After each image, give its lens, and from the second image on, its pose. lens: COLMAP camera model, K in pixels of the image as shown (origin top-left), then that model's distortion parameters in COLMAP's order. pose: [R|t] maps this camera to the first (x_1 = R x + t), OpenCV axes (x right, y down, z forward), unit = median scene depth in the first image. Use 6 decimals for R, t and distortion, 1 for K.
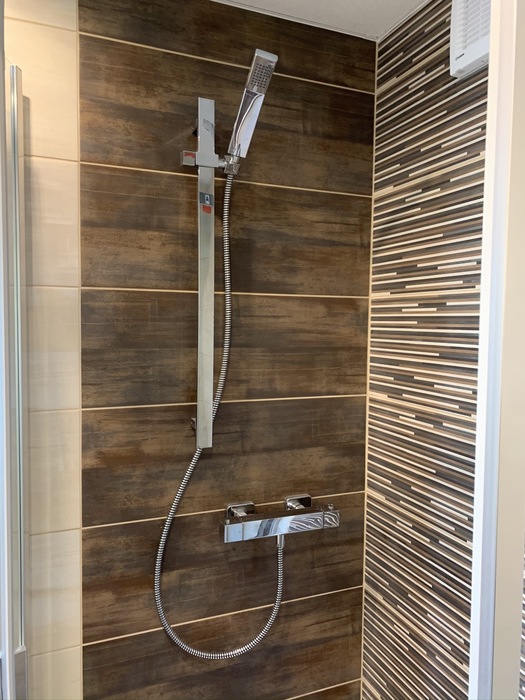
lens RADIAL K [[535.3, 0, 262.5], [0, 535.3, 350.0], [0, 0, 1]] dist [0.064295, -0.092680]
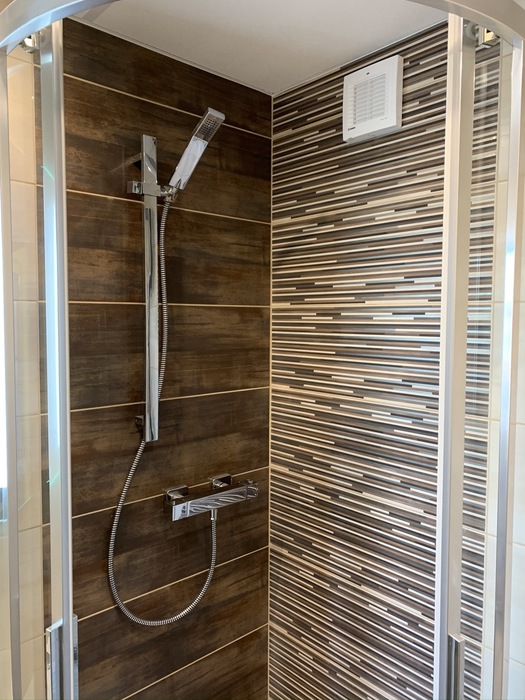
lens RADIAL K [[535.2, 0, 262.4], [0, 535.2, 347.3], [0, 0, 1]] dist [0.084836, -0.142378]
pose [[0.940950, -0.028453, 0.337348, -0.263182], [0.026349, 0.999594, 0.010813, -0.022273], [-0.337519, -0.001285, 0.941318, -0.152226]]
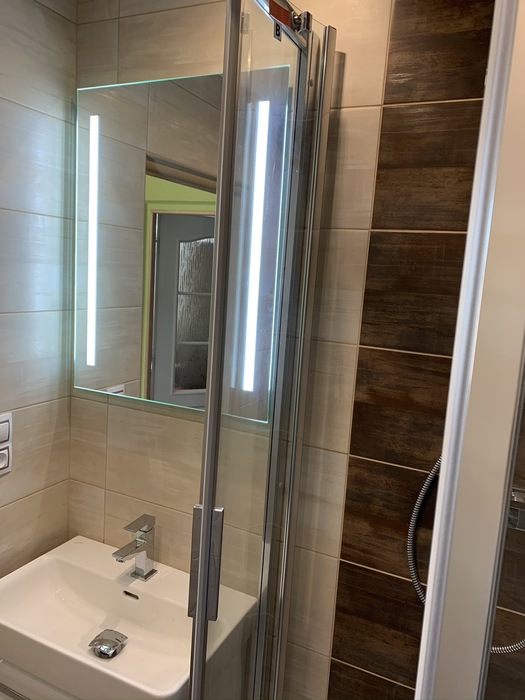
lens RADIAL K [[540.0, 0, 262.6], [0, 540.0, 346.4], [0, 0, 1]] dist [0.033257, -0.025680]
pose [[0.667402, 0.137883, -0.731822, 0.299688], [-0.103151, 0.990353, 0.092522, 0.030498], [0.737519, 0.013739, 0.675186, 0.129123]]
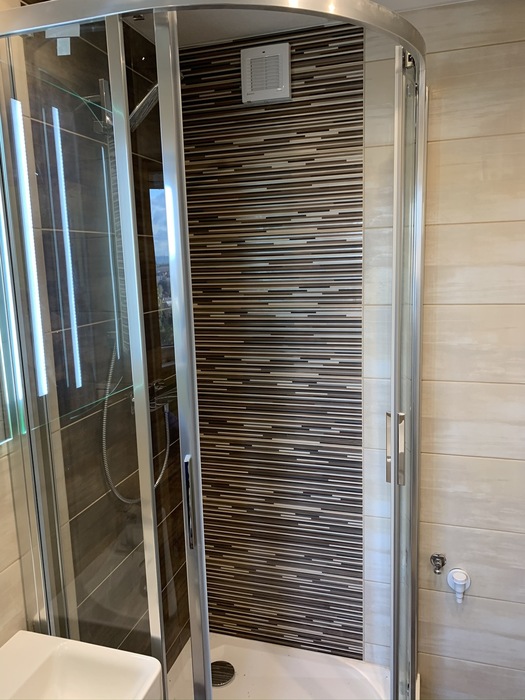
lens RADIAL K [[535.3, 0, 262.5], [0, 535.3, 350.0], [0, 0, 1]] dist [0.064295, -0.092680]
pose [[0.631429, -0.161251, 0.758482, -0.901482], [0.082192, 0.986547, 0.141312, 0.016727], [-0.771065, -0.026887, 0.636188, -0.119602]]
